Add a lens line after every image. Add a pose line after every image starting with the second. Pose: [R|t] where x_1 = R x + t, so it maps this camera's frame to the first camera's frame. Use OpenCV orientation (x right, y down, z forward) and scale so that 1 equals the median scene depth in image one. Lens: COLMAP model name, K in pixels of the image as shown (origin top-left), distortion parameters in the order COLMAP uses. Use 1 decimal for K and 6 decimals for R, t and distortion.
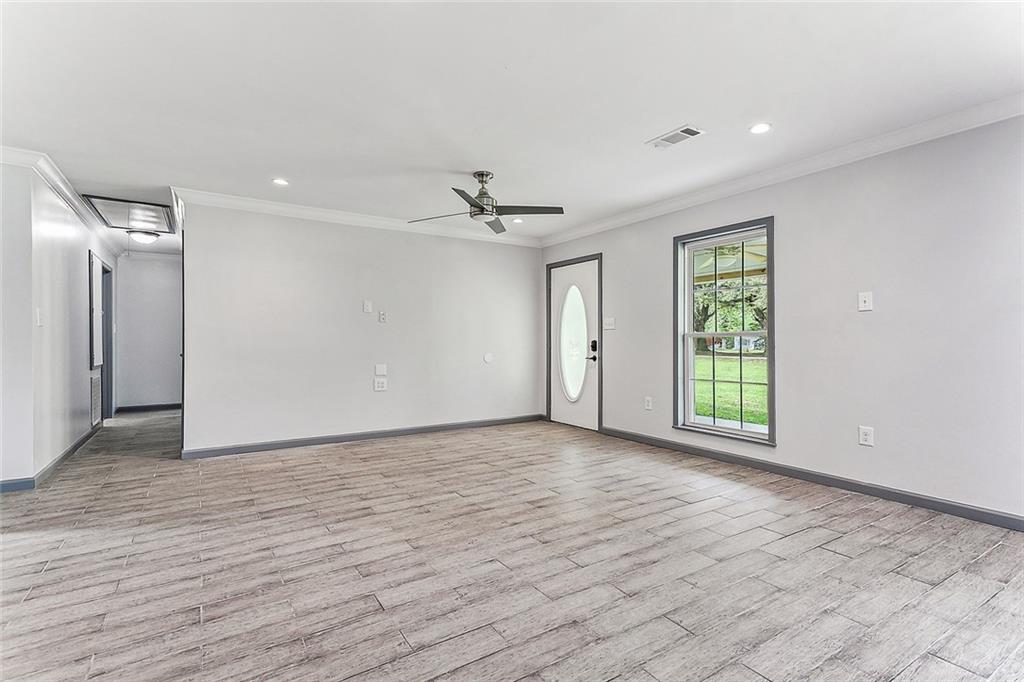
lens RADIAL K [[491.5, 0, 509.8], [0, 491.5, 327.4], [0, 0, 1]] dist [0.010080, 0.000509]
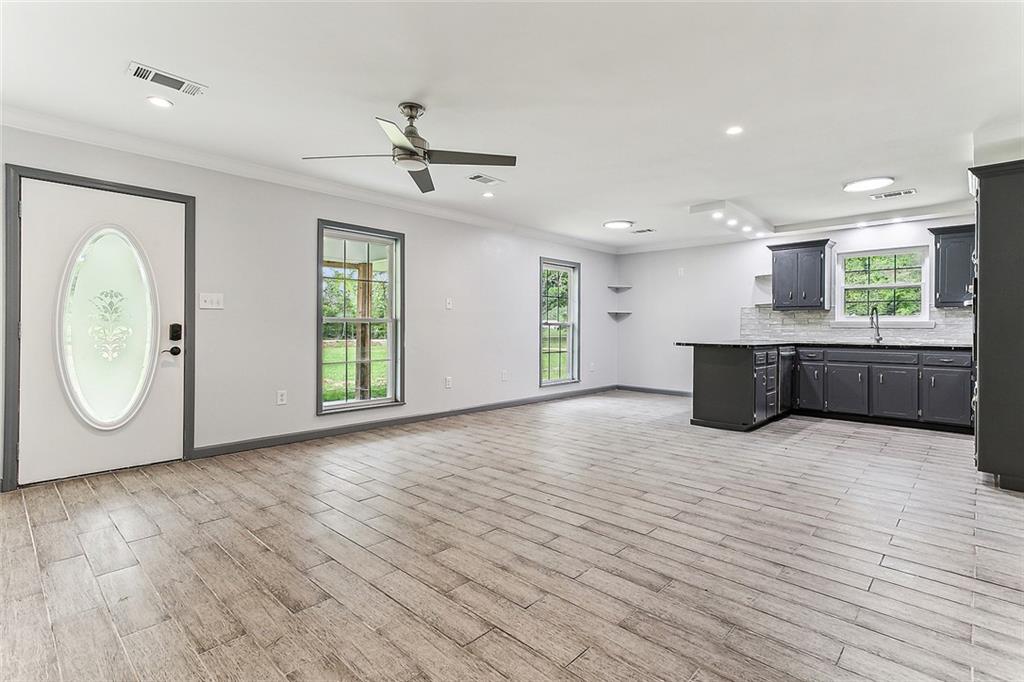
lens RADIAL K [[491.5, 0, 509.8], [0, 491.5, 327.4], [0, 0, 1]] dist [0.010080, 0.000509]
pose [[-0.242306, -0.004862, 0.970188, -0.970434], [-0.036192, 0.999337, -0.004031, 0.028578], [-0.969525, -0.036090, -0.242322, 1.205904]]
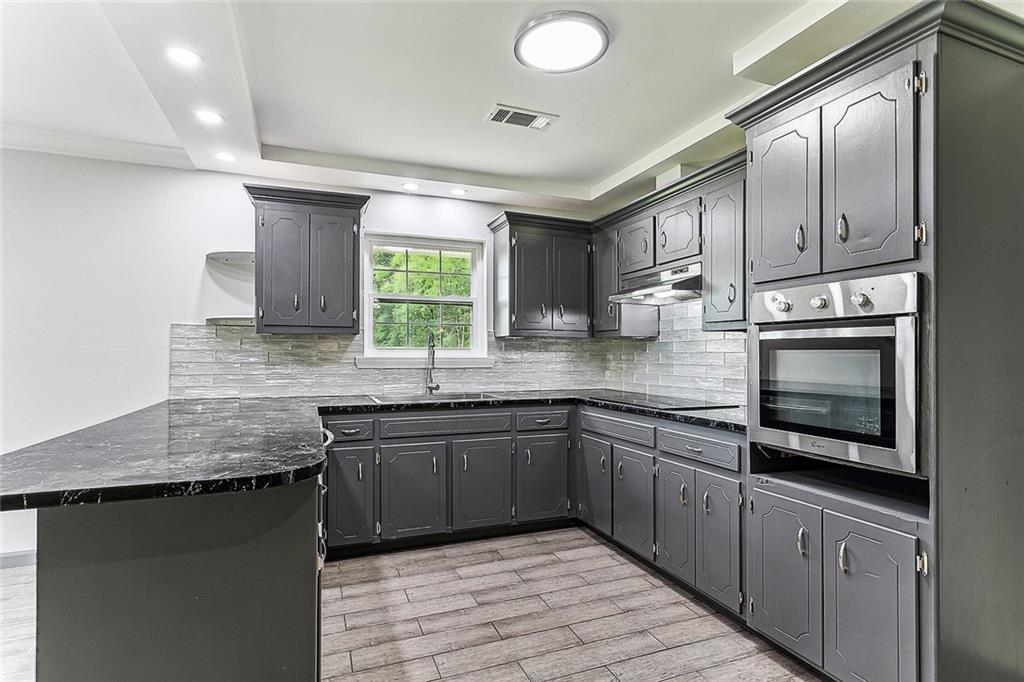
lens RADIAL K [[503.7, 0, 509.5], [0, 503.7, 351.8], [0, 0, 1]] dist [-0.001543, 0.000300]
pose [[-0.981114, -0.002642, 0.193410, 0.049669], [-0.009142, 0.999423, -0.032724, -0.026167], [-0.193212, -0.033874, -0.980572, 0.517355]]
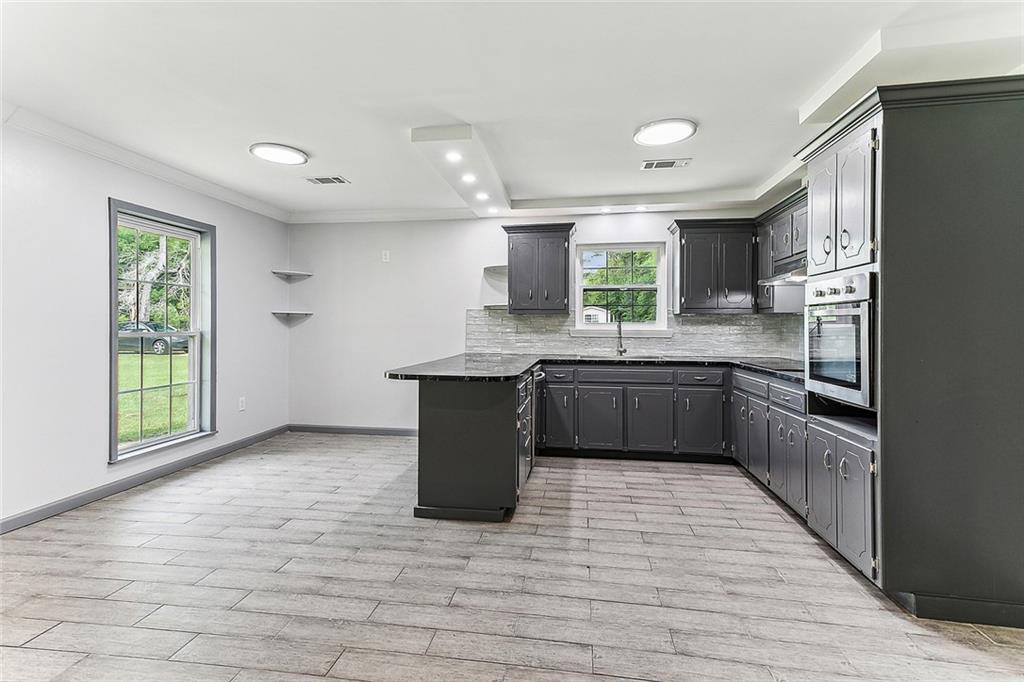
lens RADIAL K [[491.5, 0, 509.8], [0, 491.5, 327.4], [0, 0, 1]] dist [0.010080, 0.000509]
pose [[-0.753483, -0.005953, 0.657440, -0.285169], [-0.025608, 0.999466, -0.020300, -0.016058], [-0.656968, -0.032131, -0.753233, 0.811588]]
